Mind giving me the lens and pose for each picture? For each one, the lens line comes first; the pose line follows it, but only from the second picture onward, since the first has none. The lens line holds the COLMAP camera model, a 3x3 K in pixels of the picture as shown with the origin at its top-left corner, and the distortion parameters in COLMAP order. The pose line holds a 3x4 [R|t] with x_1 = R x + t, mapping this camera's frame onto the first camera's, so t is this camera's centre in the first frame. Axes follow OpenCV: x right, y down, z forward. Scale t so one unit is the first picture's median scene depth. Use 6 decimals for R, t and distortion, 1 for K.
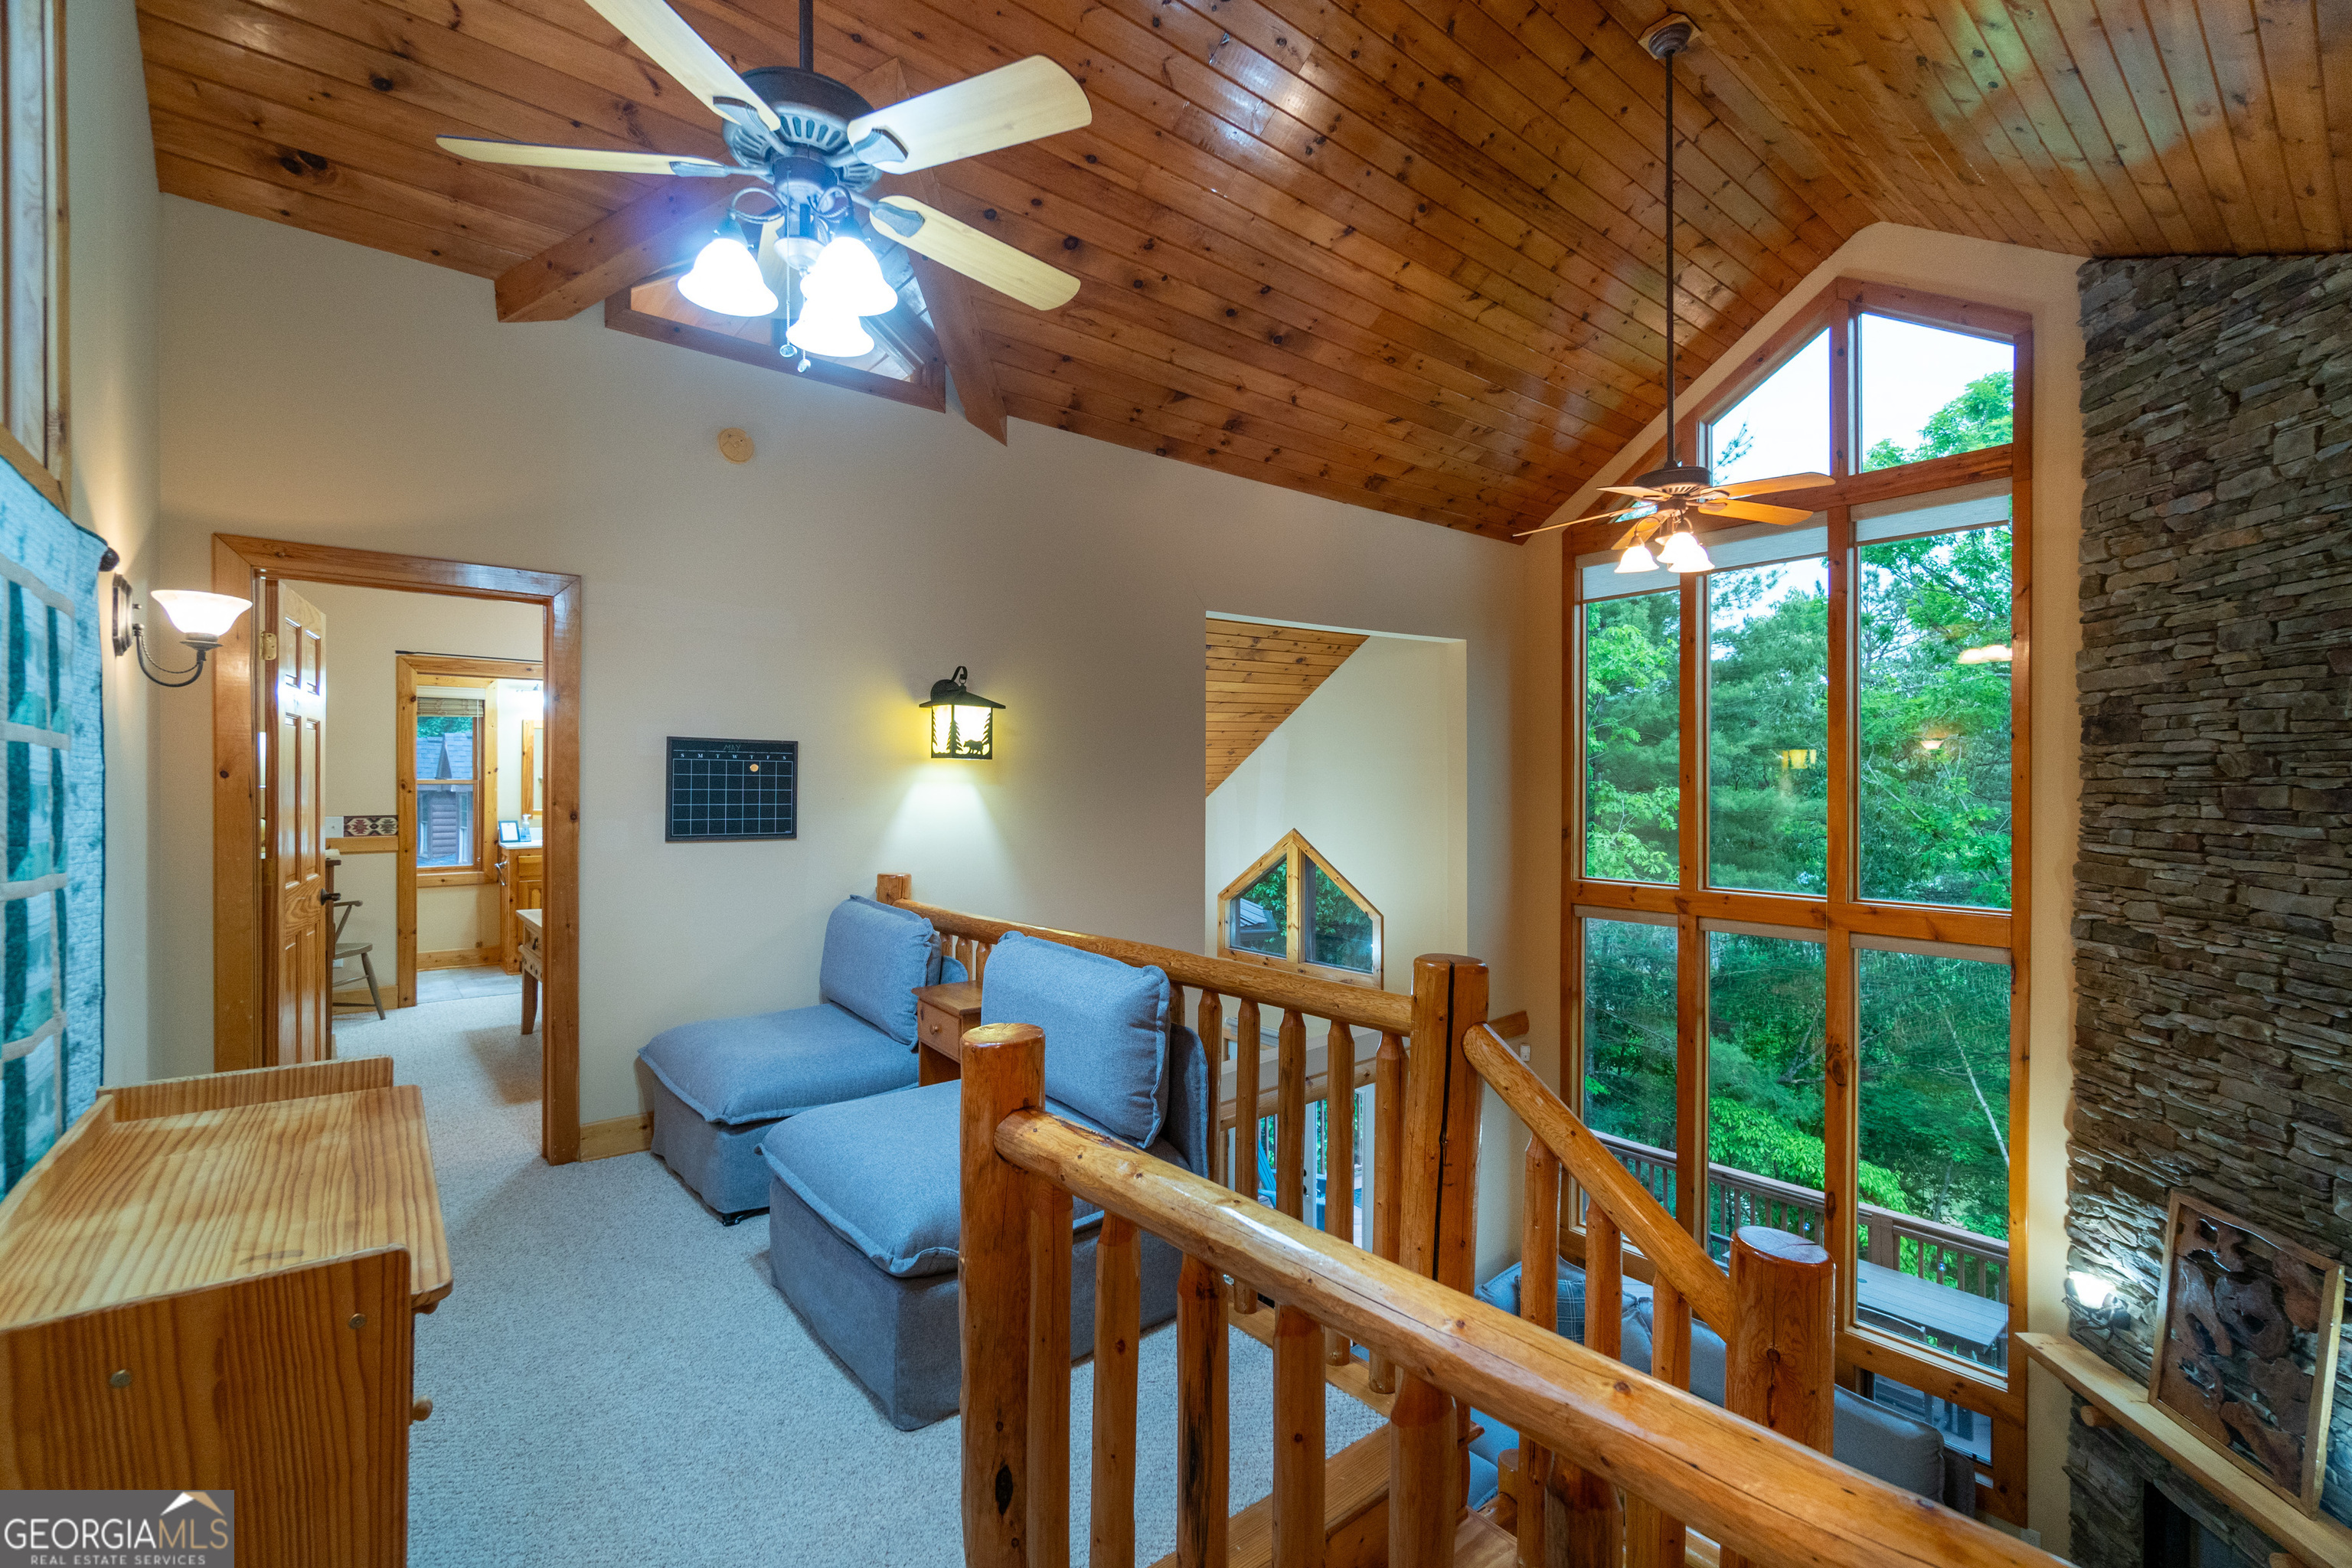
lens RADIAL K [[1015.7, 0, 1155.1], [0, 1015.7, 783.4], [0, 0, 1]] dist [-0.001891, 0.000484]
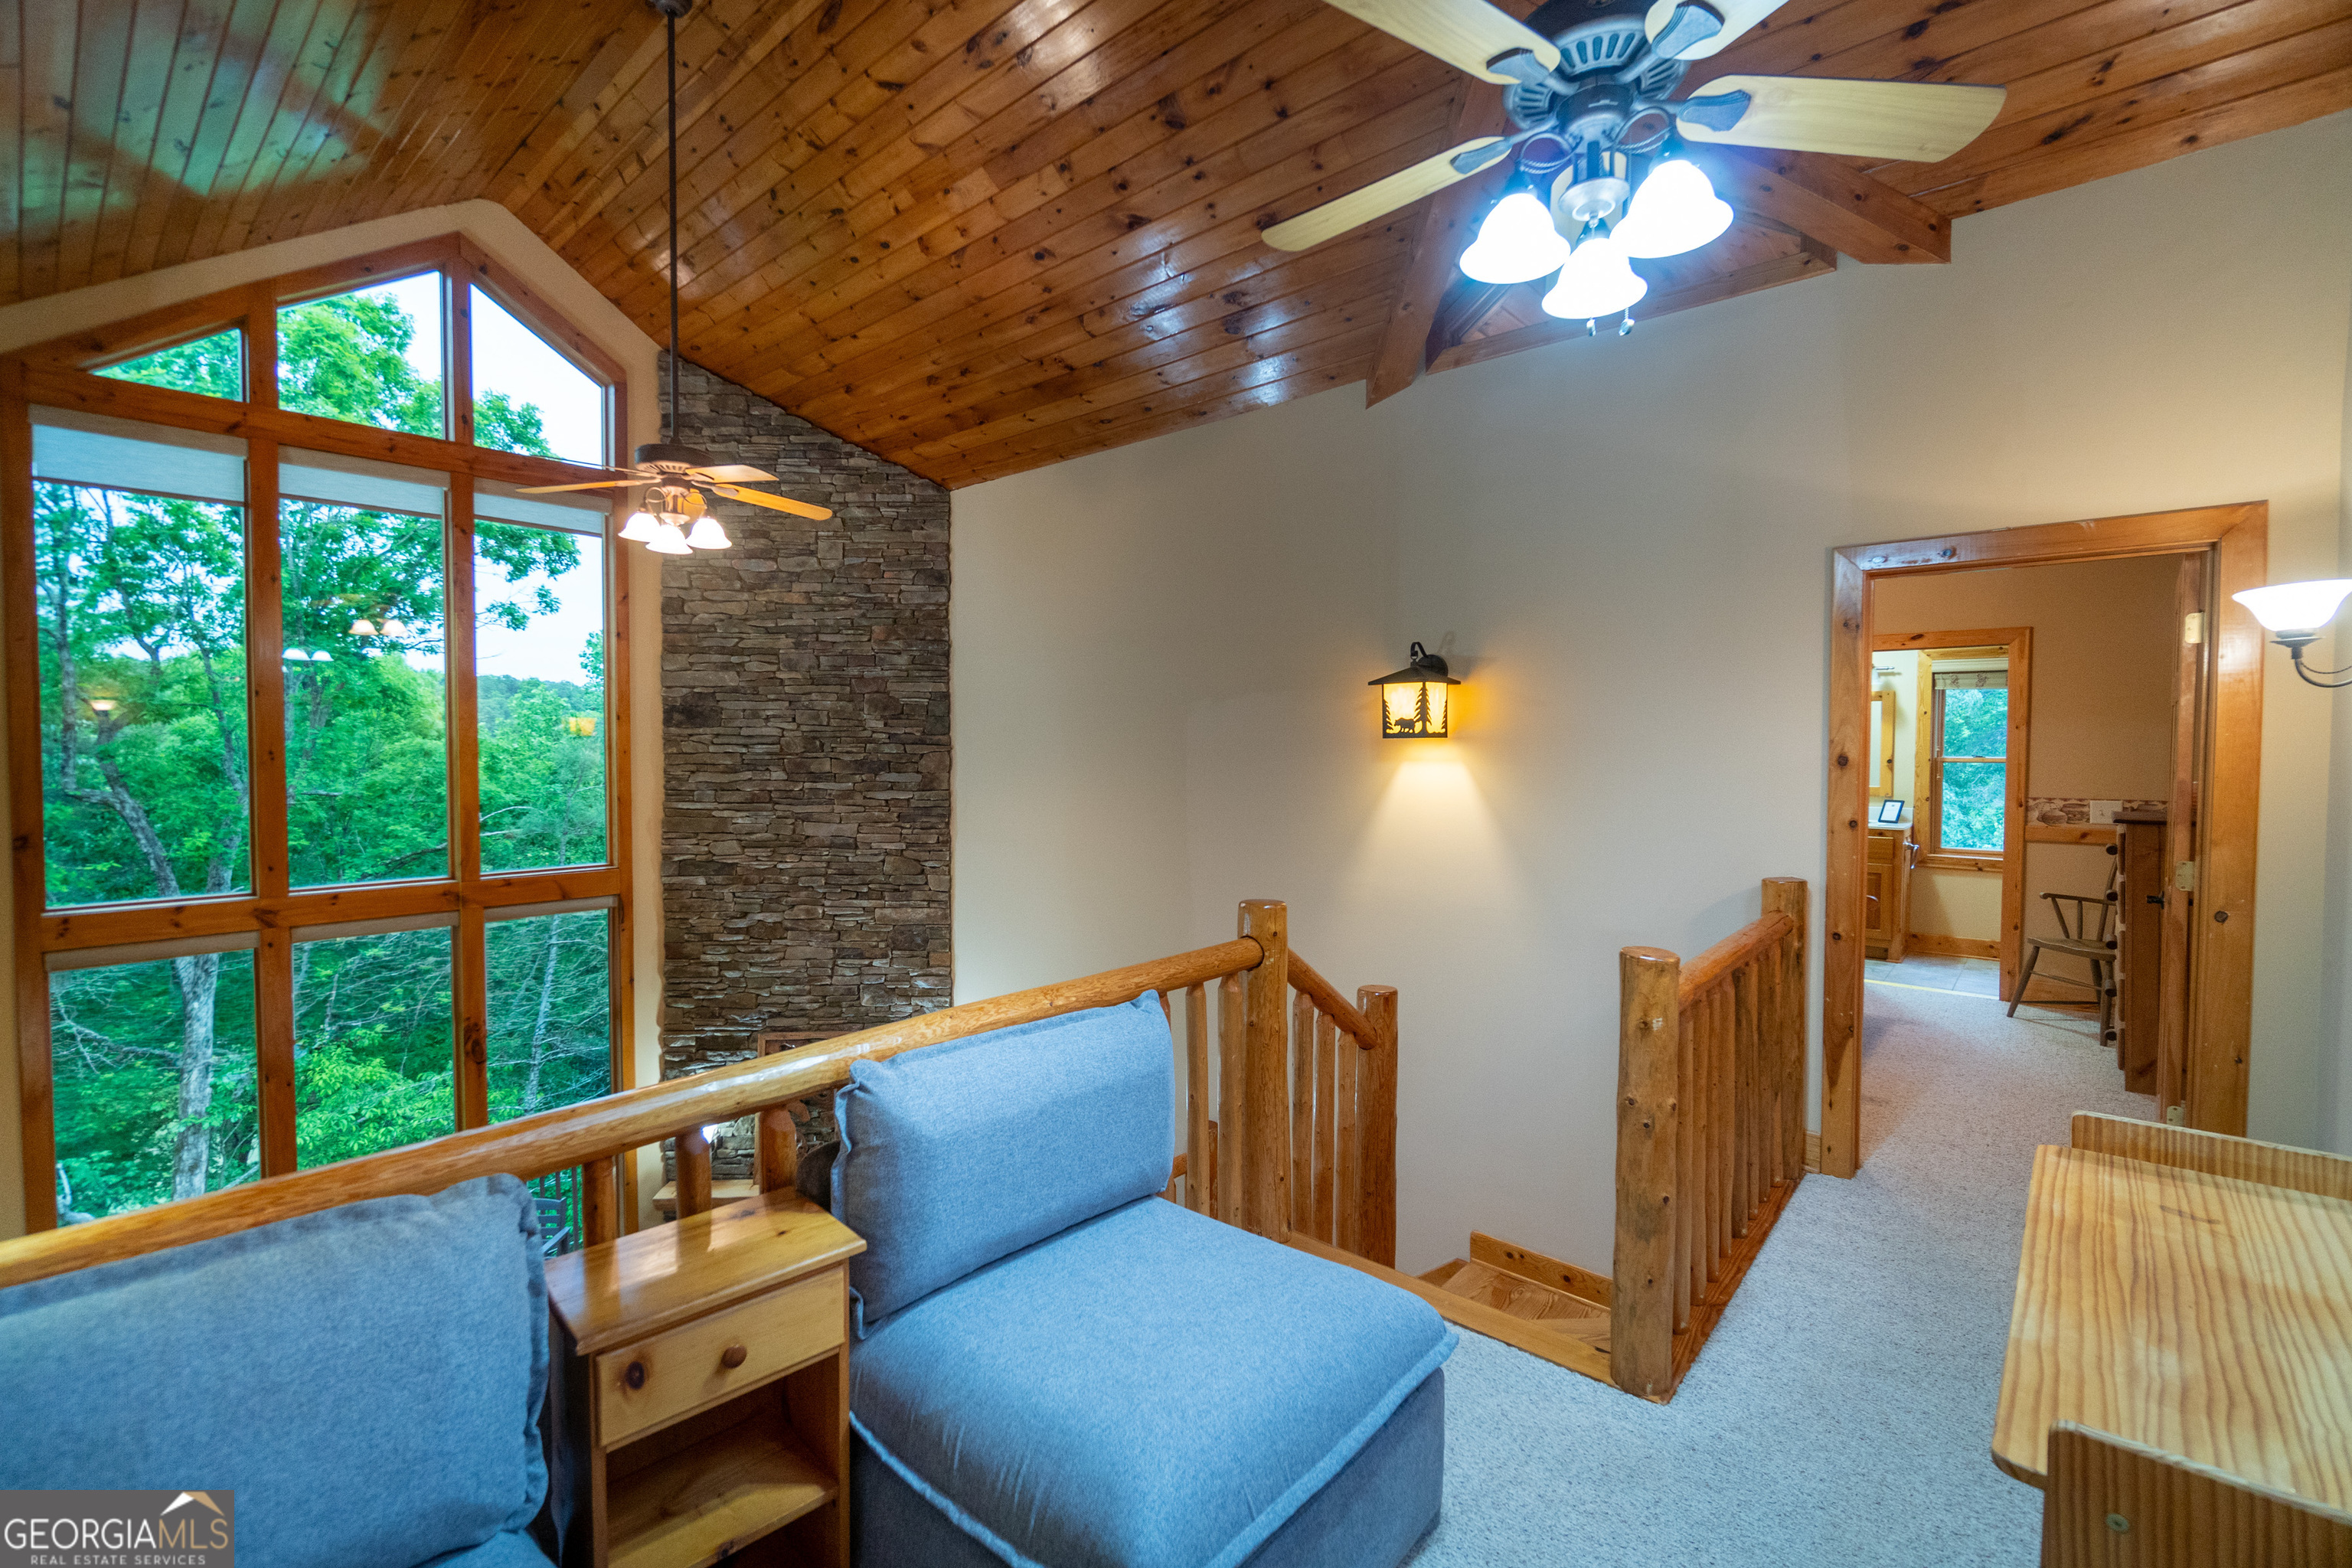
lens RADIAL K [[1015.7, 0, 1155.1], [0, 1015.7, 783.4], [0, 0, 1]] dist [-0.001891, 0.000484]
pose [[-0.153825, -0.029797, 0.987649, -0.534933], [0.000557, 0.999542, 0.030242, -0.005614], [-0.988098, 0.005202, -0.153738, 0.672133]]
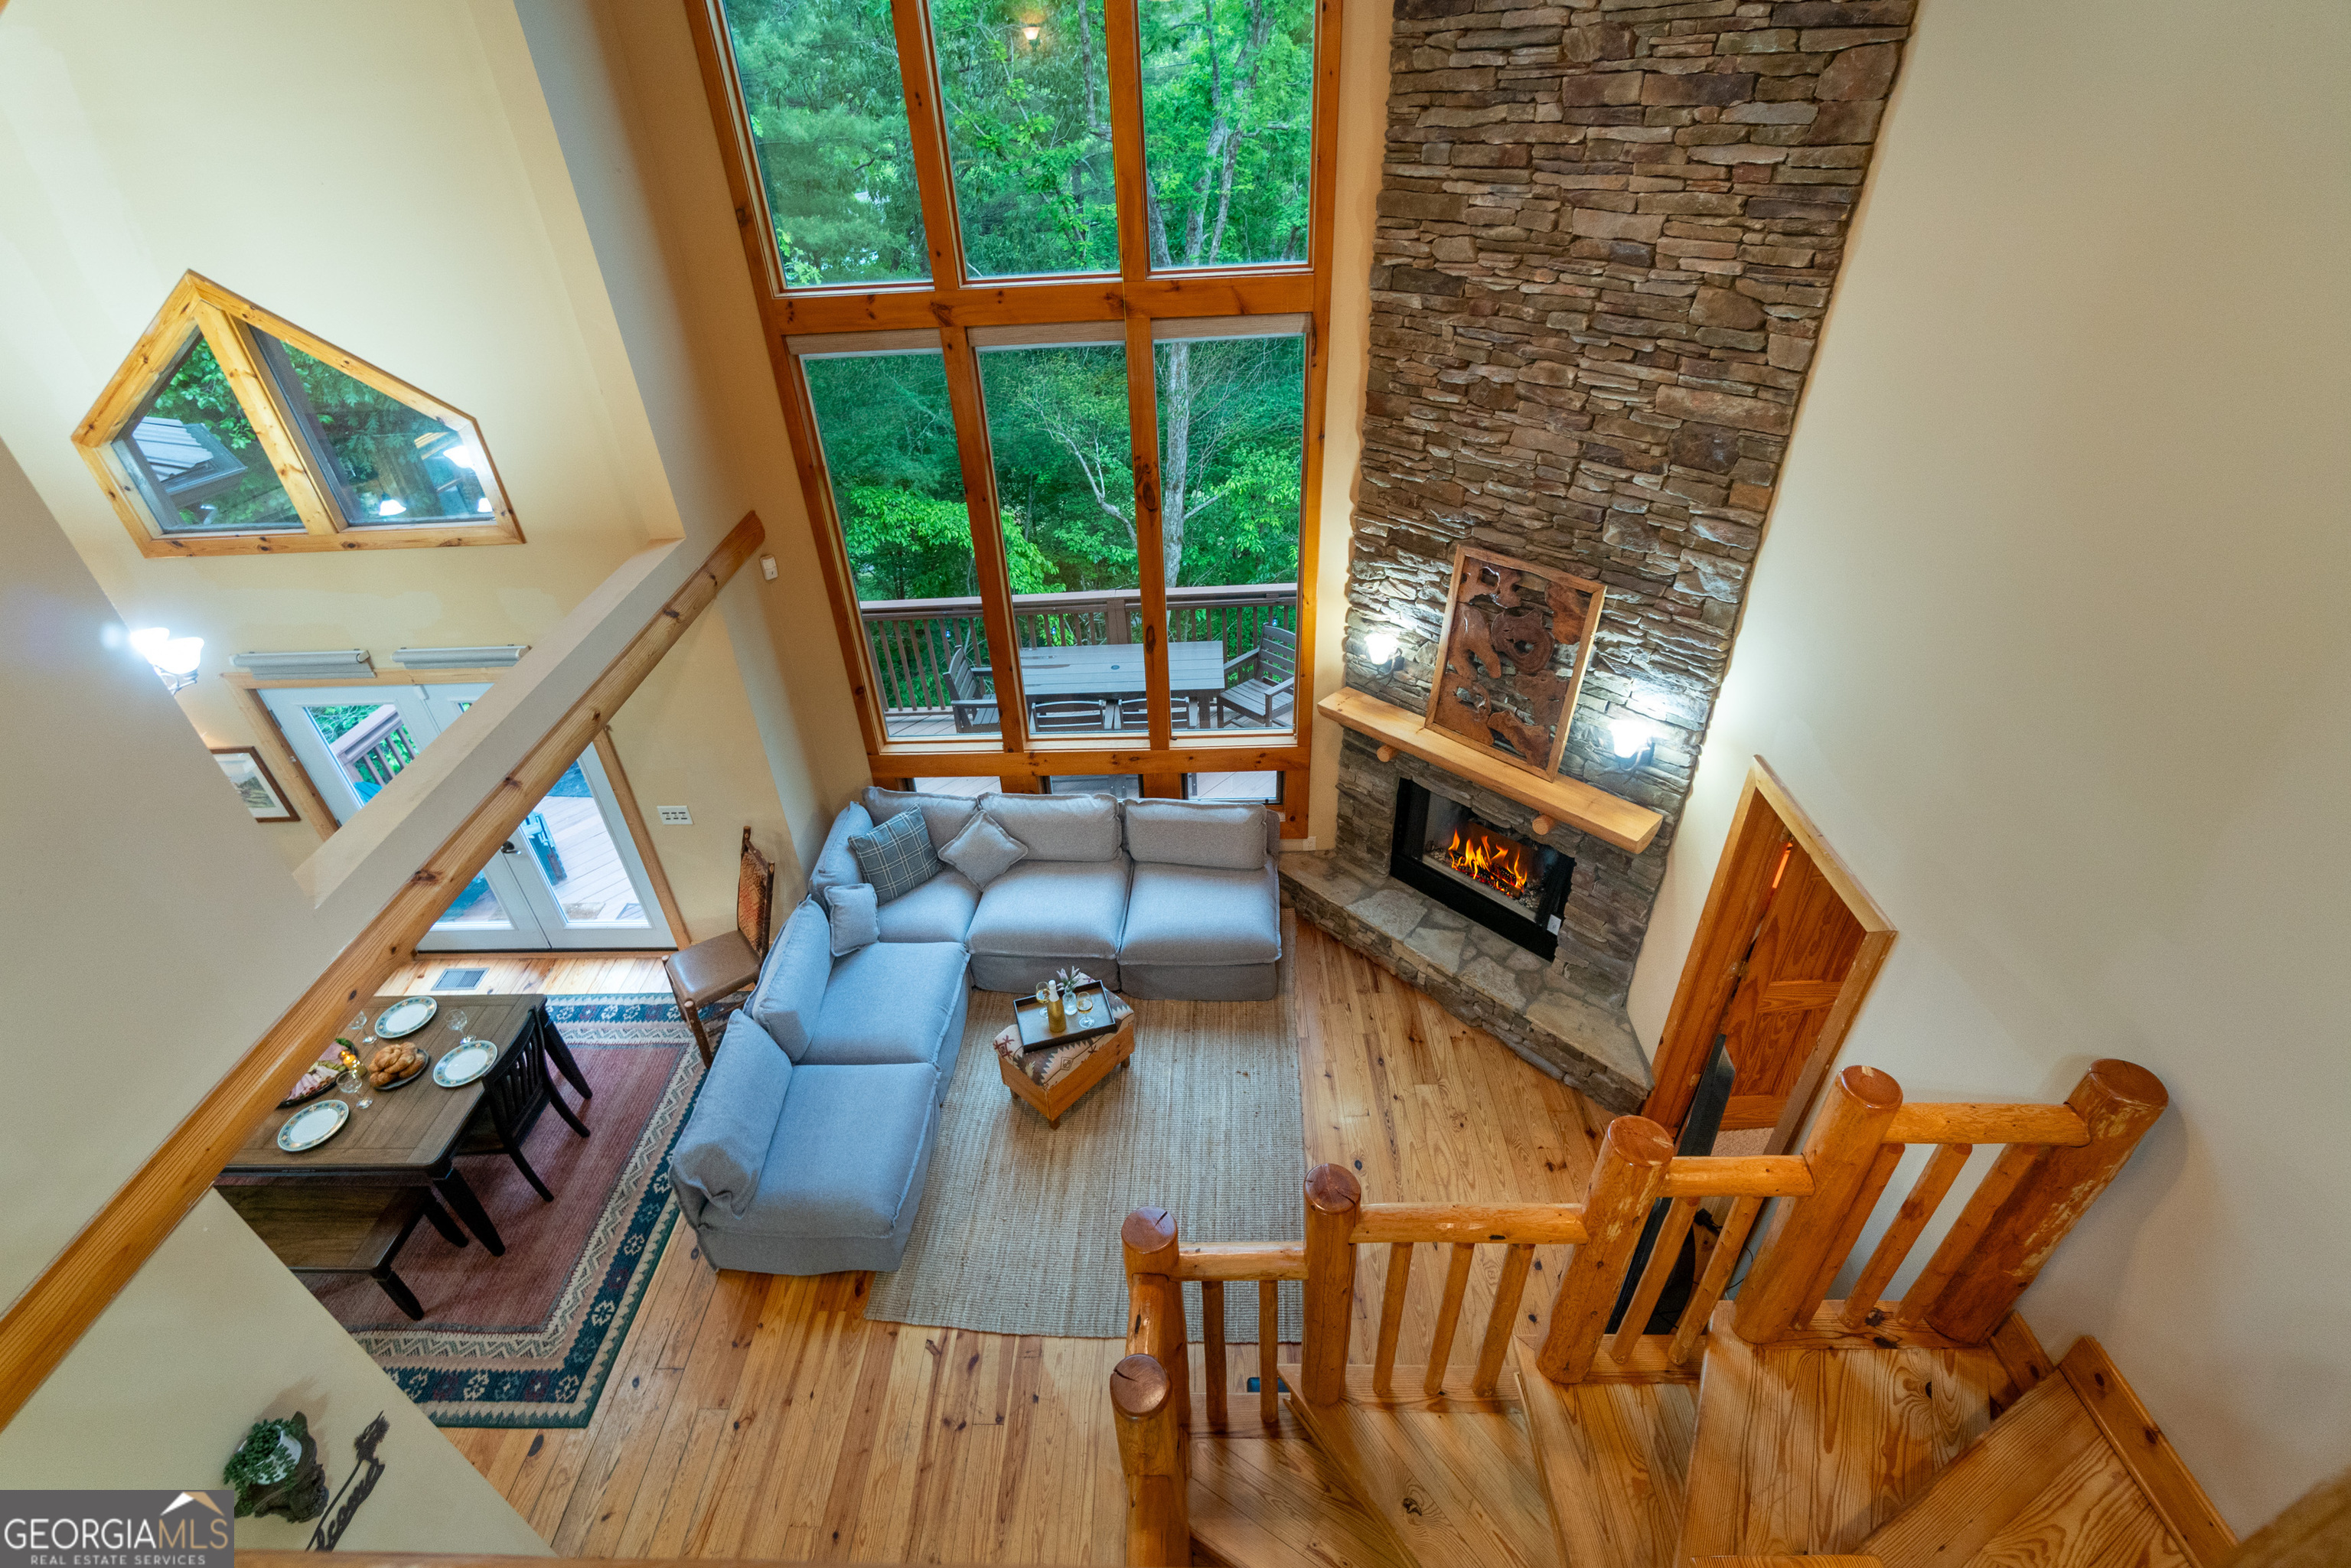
lens RADIAL K [[1050.7, 0, 1147.7], [0, 1050.7, 794.8], [0, 0, 1]] dist [-0.002539, 0.000539]
pose [[0.656007, -0.461125, 0.597511, 0.028478], [0.055513, 0.818997, 0.571106, -0.024334], [-0.752711, -0.341480, 0.562866, 0.555747]]
